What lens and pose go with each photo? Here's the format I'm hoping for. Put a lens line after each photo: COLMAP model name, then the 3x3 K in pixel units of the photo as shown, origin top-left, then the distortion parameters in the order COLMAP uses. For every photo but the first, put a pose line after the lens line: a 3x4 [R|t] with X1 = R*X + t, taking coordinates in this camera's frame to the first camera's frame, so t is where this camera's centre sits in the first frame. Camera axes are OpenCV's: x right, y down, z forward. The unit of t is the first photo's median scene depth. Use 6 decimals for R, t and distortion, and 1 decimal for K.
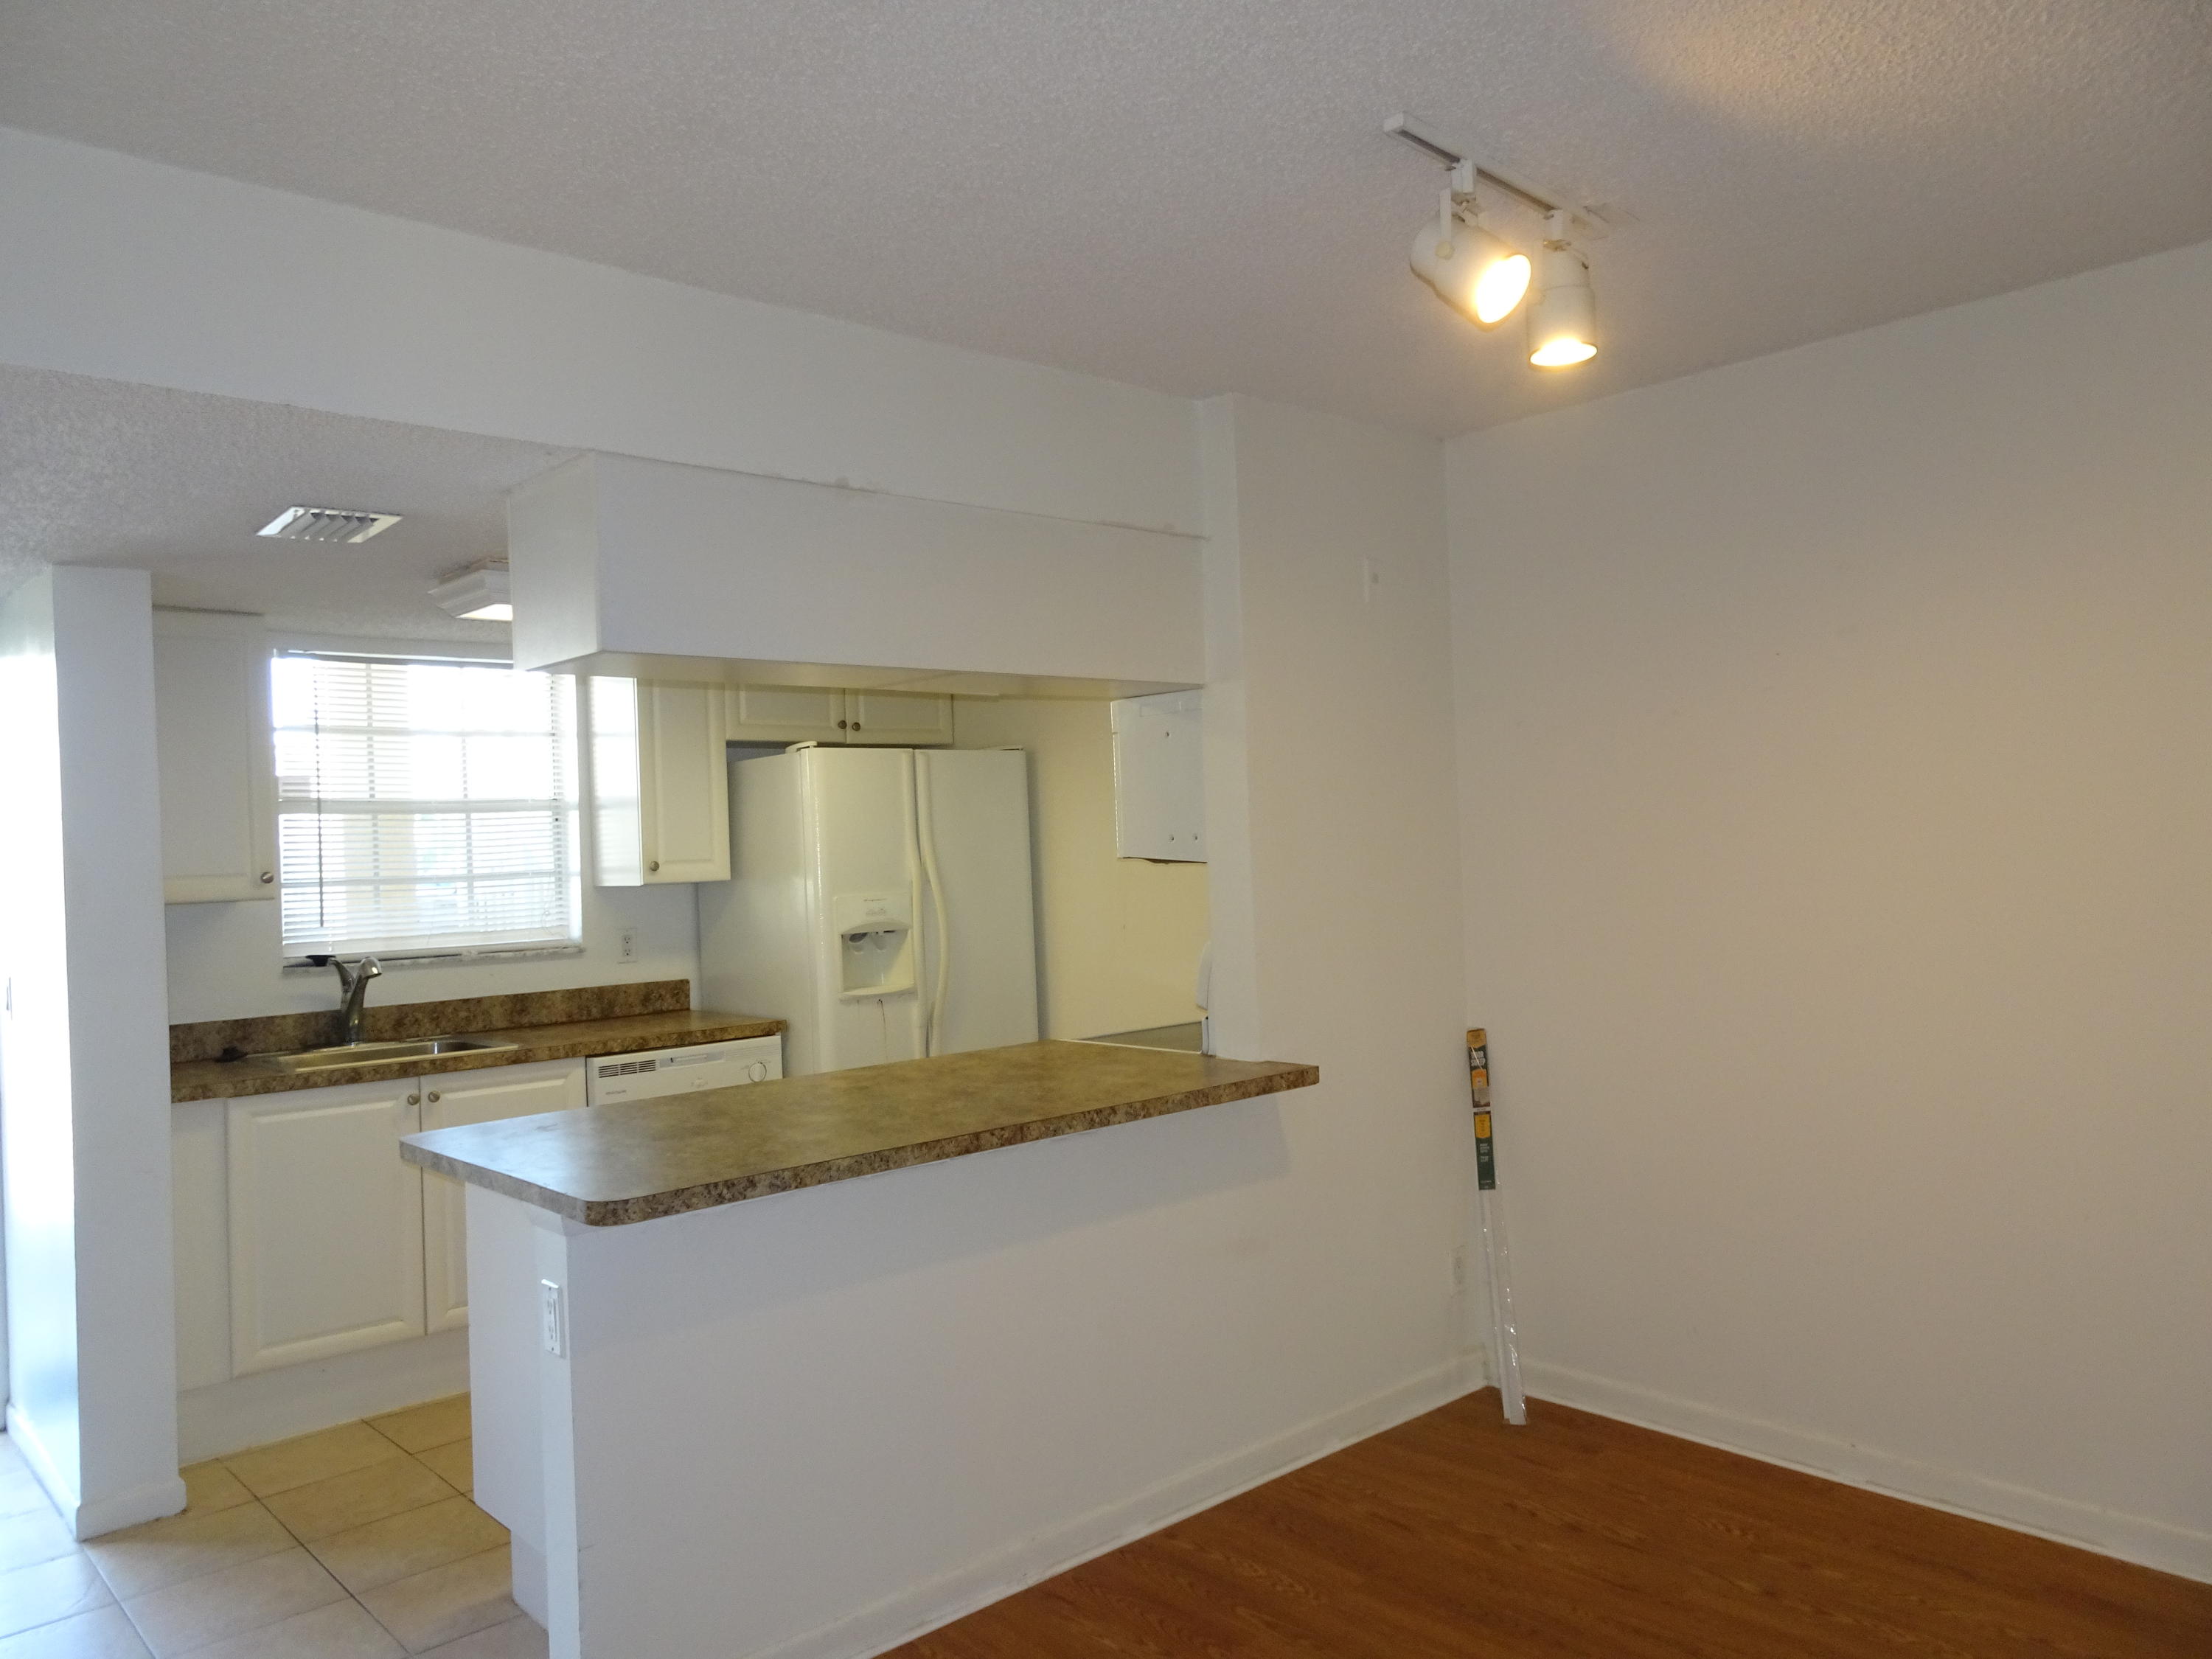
lens RADIAL K [[1577.9, 0, 1106.0], [0, 1577.9, 829.5], [0, 0, 1]] dist [0.008096, -0.003217]
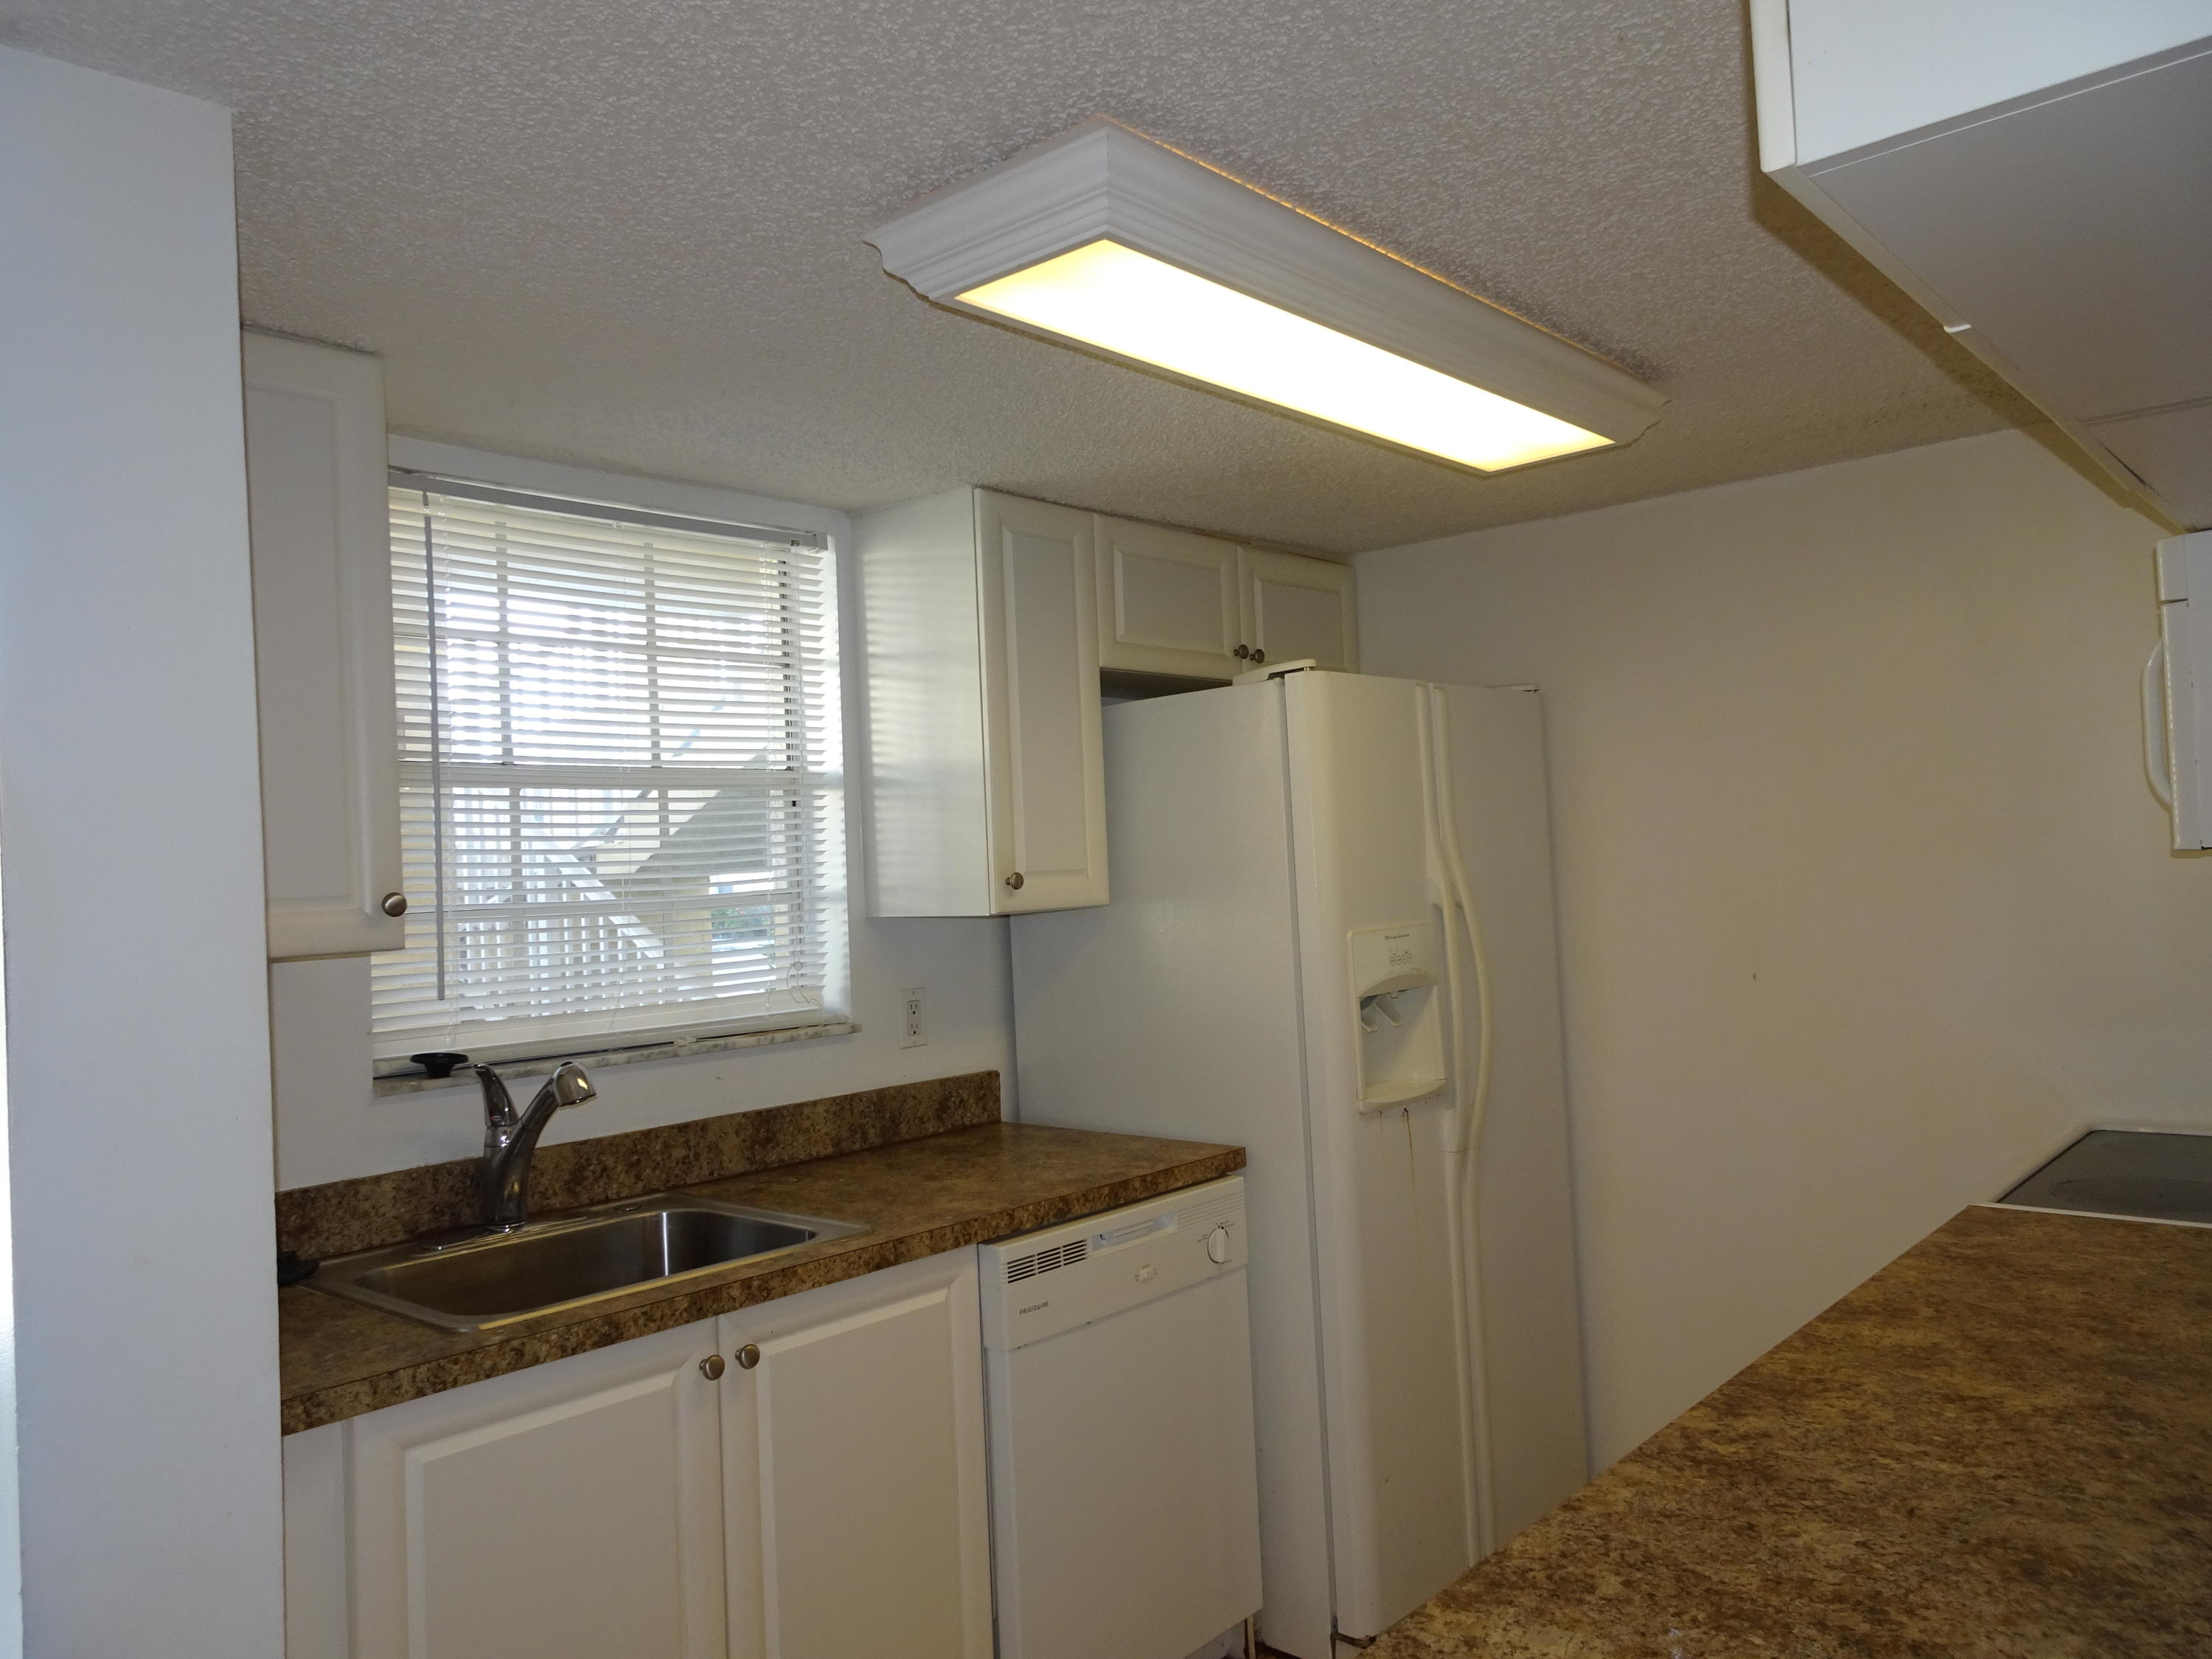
lens RADIAL K [[1581.7, 0, 1111.0], [0, 1581.7, 821.5], [0, 0, 1]] dist [0.011369, 0.000492]
pose [[0.993787, -0.001421, 0.111291, -0.408654], [0.004066, 0.999714, -0.023547, 0.020033], [-0.111225, 0.023853, 0.993509, 0.557528]]
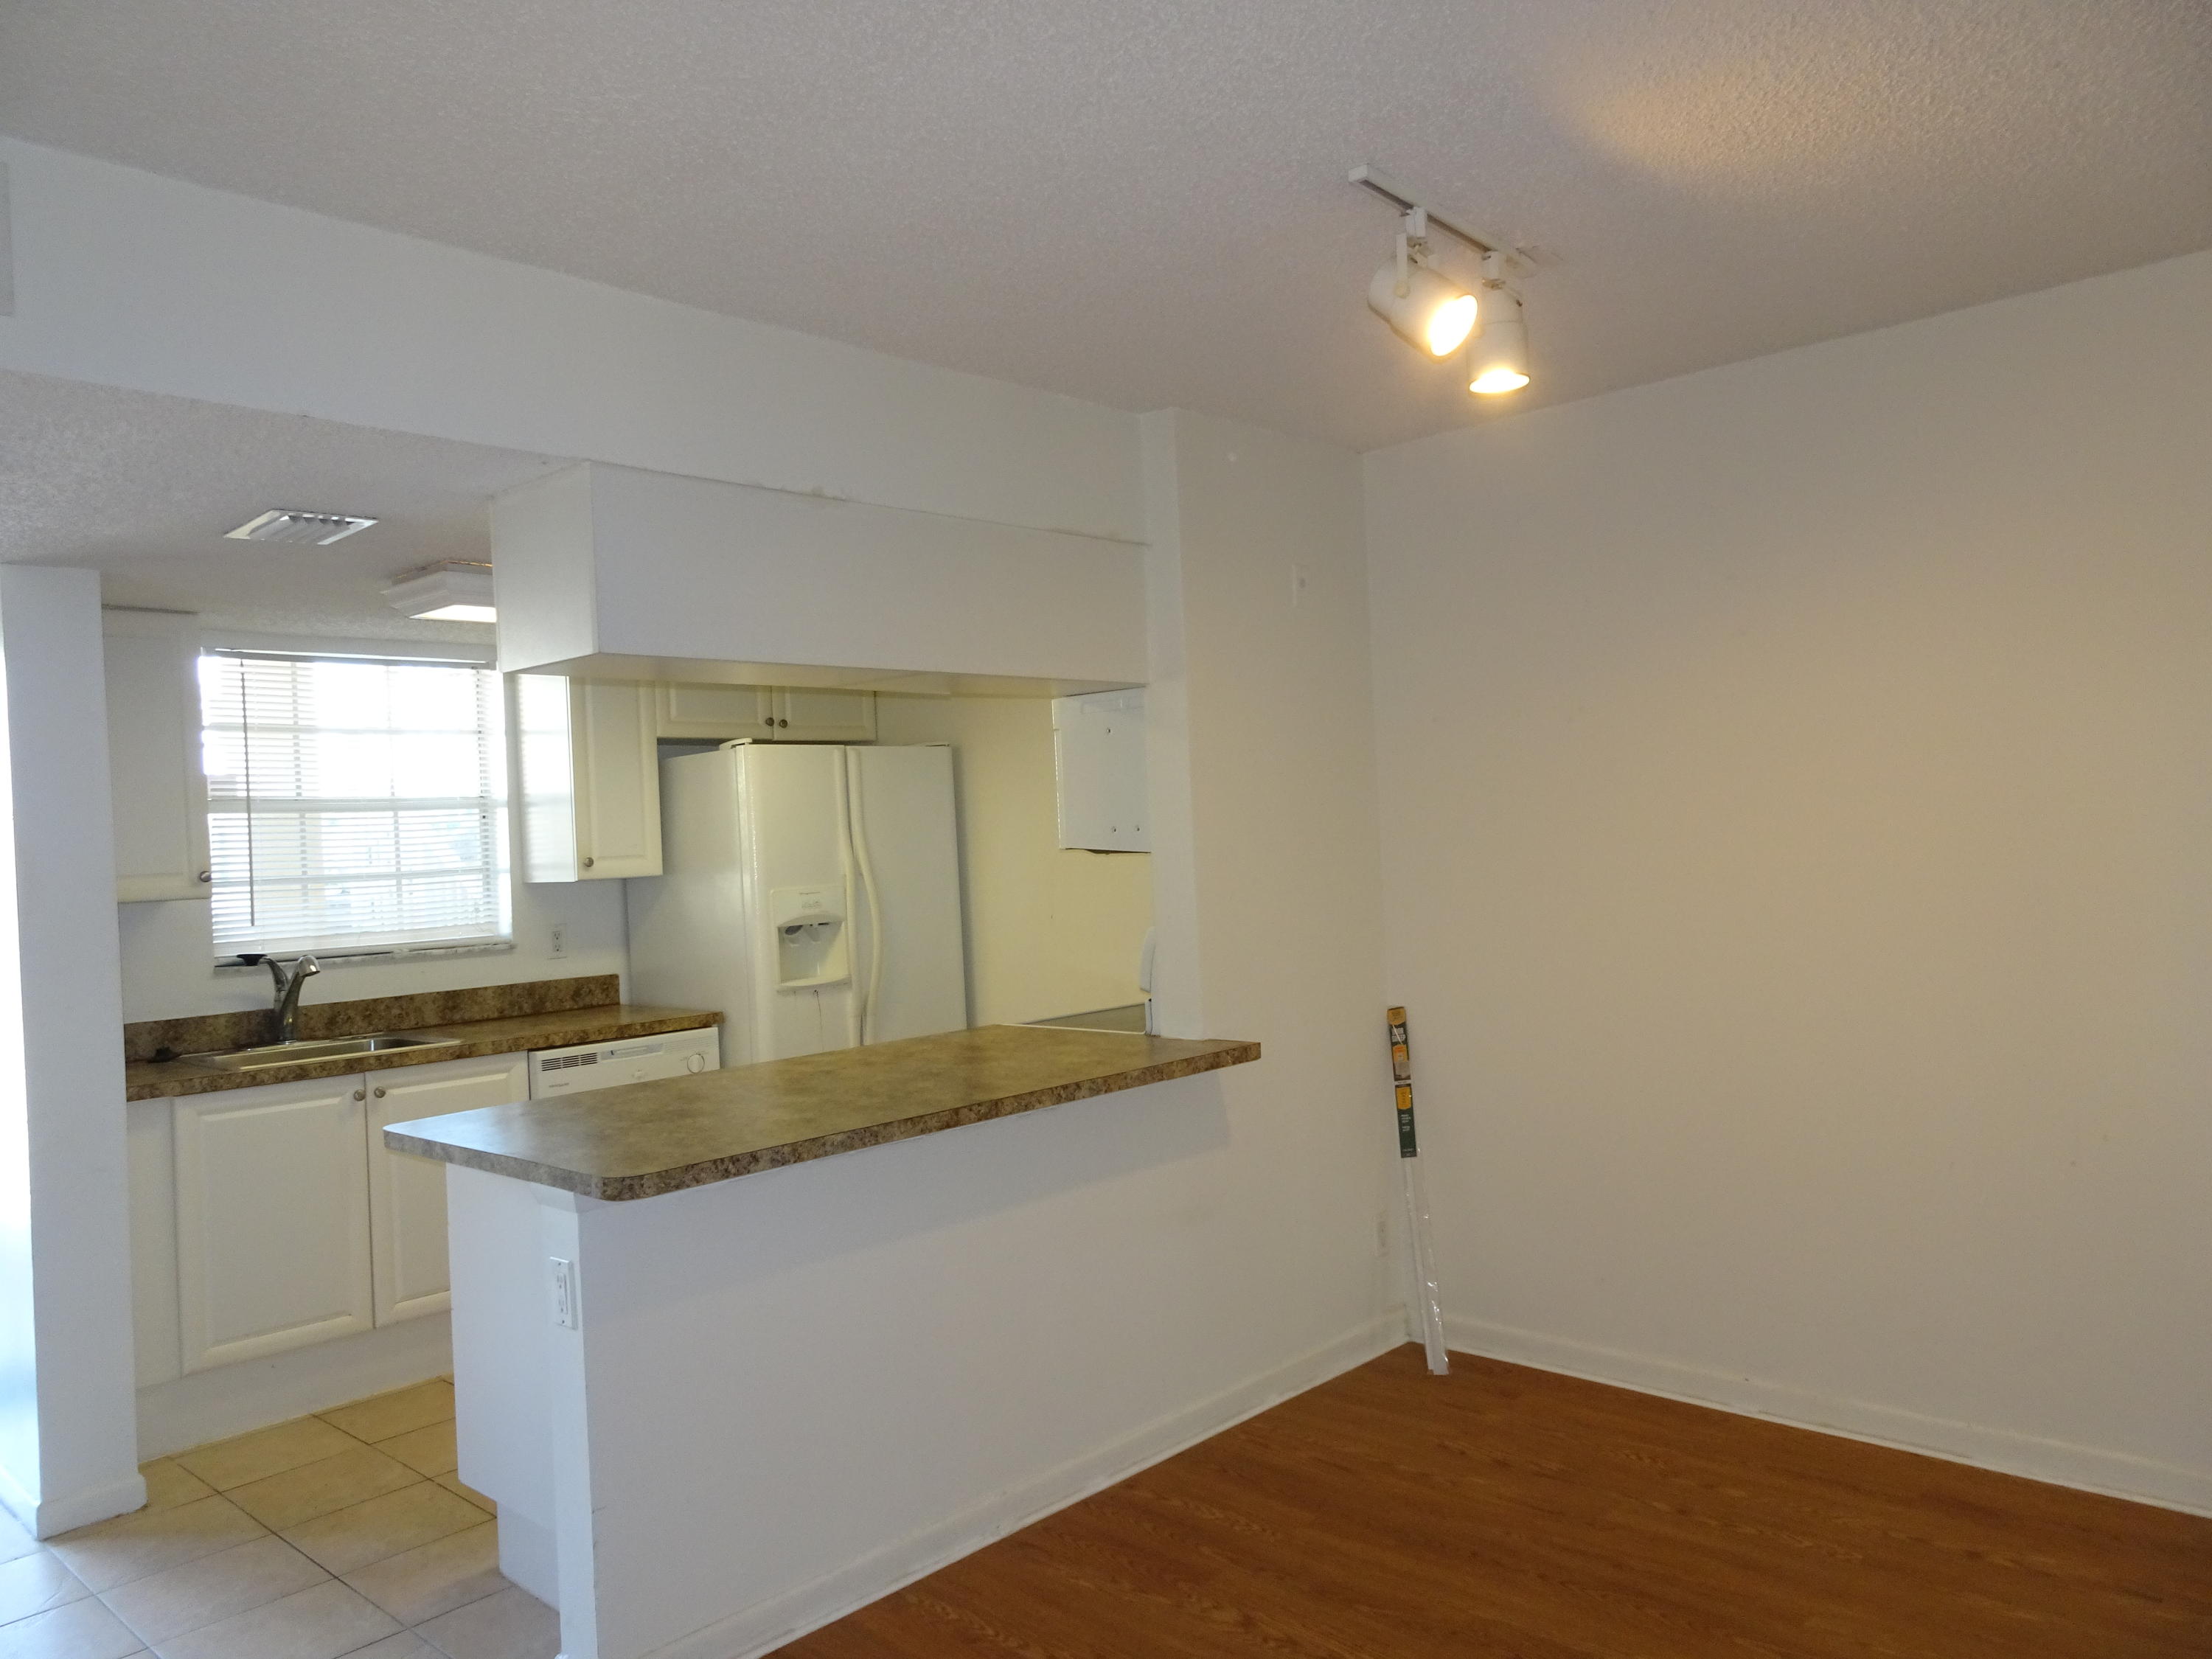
lens RADIAL K [[1577.9, 0, 1106.0], [0, 1577.9, 829.5], [0, 0, 1]] dist [0.008096, -0.003217]
pose [[0.996580, -0.007847, 0.082260, -0.050235], [0.007581, 0.999965, 0.003537, 0.001587], [-0.082285, -0.002901, 0.996605, -0.046464]]
